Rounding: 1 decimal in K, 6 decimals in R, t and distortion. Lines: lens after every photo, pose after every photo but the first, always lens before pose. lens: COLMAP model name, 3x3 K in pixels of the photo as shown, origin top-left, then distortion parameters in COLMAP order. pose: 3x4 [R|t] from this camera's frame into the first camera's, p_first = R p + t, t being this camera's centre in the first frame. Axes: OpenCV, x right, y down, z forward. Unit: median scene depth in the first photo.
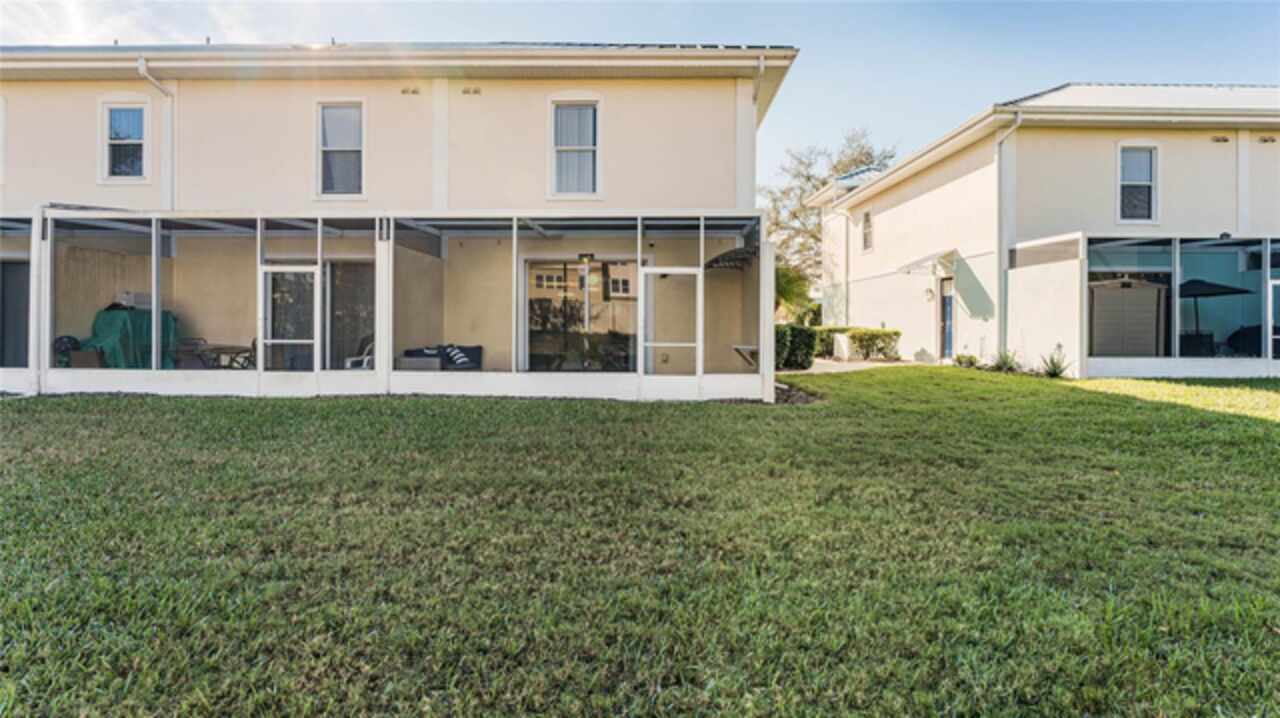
lens RADIAL K [[583.7, 0, 638.6], [0, 583.7, 327.0], [0, 0, 1]] dist [0.002115, 0.000119]
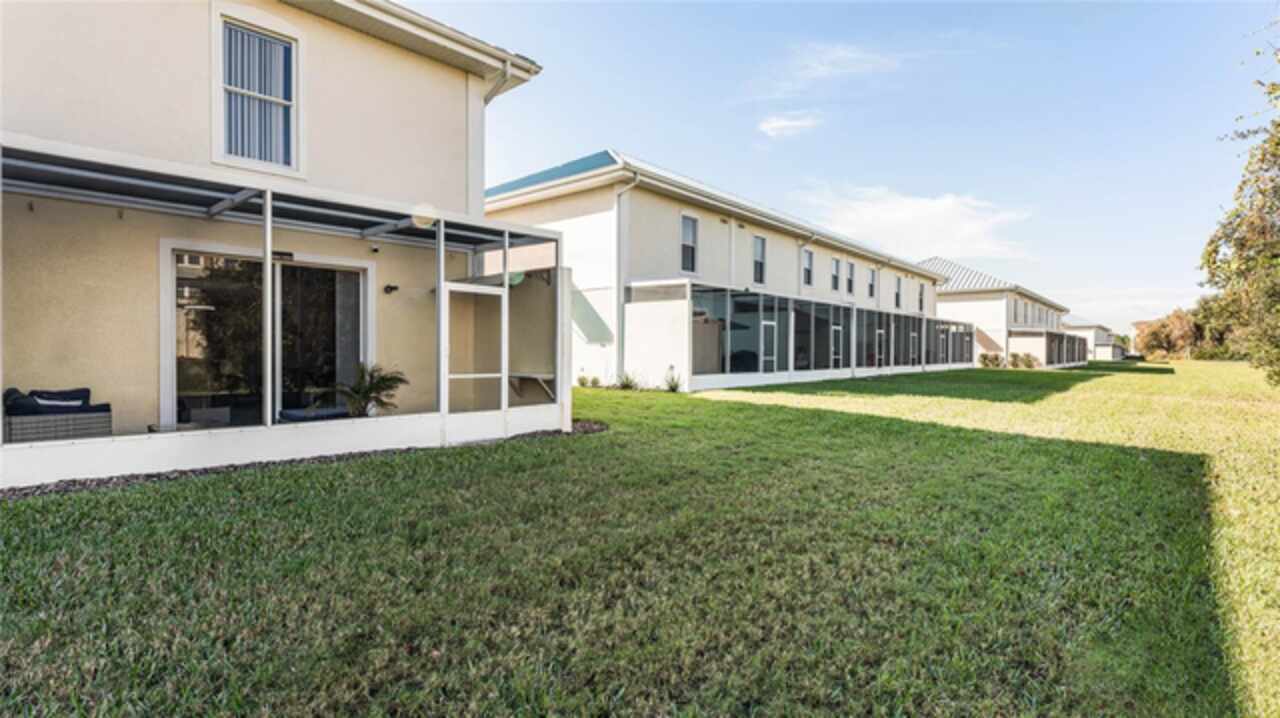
lens RADIAL K [[628.7, 0, 640.0], [0, 628.7, 359.0], [0, 0, 1]] dist [-0.002521, -0.000427]
pose [[0.656937, -0.011956, 0.753850, -0.359955], [0.003317, 0.999910, 0.012968, -0.003668], [-0.753938, -0.006019, 0.656918, 0.166201]]
